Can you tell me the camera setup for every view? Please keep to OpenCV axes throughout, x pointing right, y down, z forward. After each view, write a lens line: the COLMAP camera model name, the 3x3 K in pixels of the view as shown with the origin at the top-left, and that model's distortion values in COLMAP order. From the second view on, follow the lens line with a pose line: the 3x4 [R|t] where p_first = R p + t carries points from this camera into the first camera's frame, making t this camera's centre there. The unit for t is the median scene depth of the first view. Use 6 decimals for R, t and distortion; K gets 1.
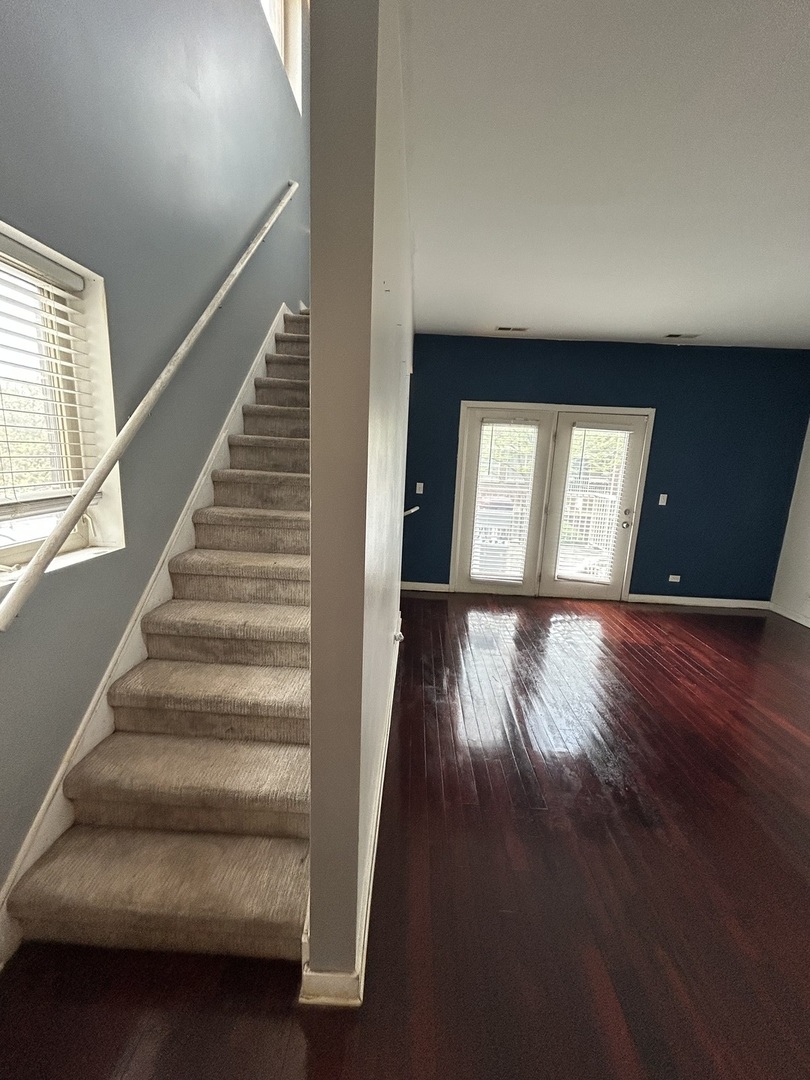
lens RADIAL K [[438.8, 0, 405.0], [0, 438.8, 540.0], [0, 0, 1]] dist [-0.001765, 0.000321]
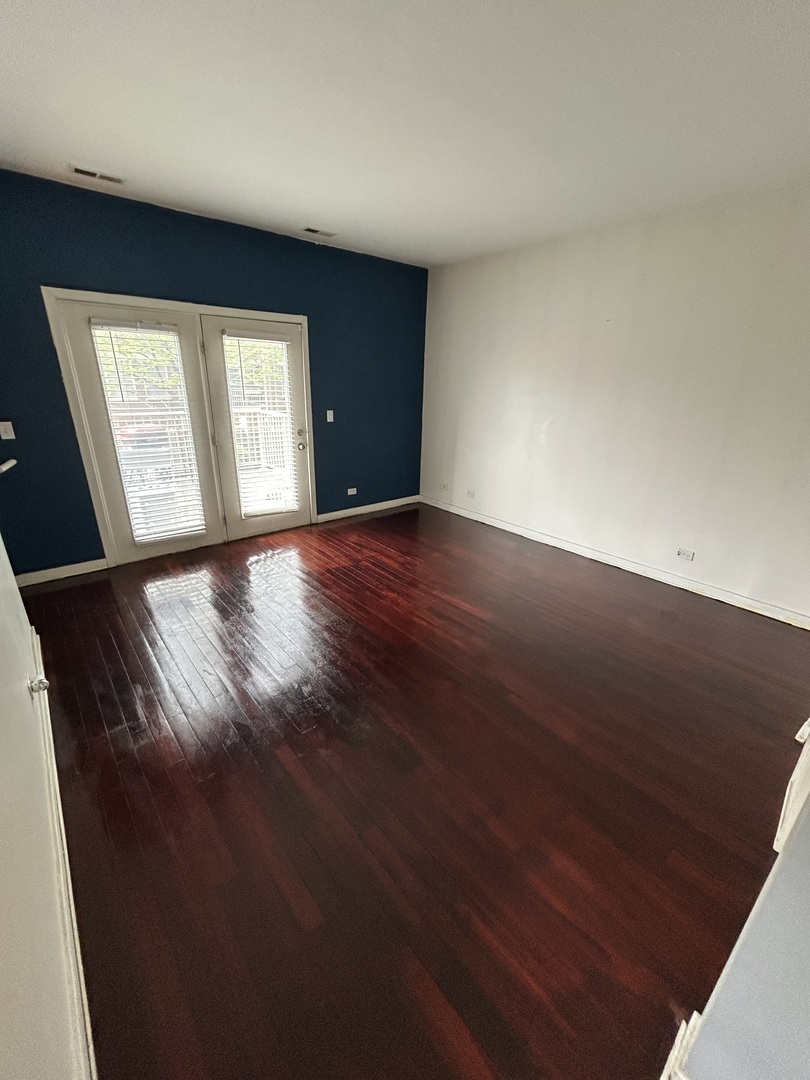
lens RADIAL K [[438.8, 0, 405.0], [0, 438.8, 540.0], [0, 0, 1]] dist [-0.001765, 0.000321]
pose [[0.739363, -0.261460, 0.620469, 0.025516], [0.139031, 0.960949, 0.239264, -0.038181], [-0.658797, -0.090639, 0.746841, 0.127810]]
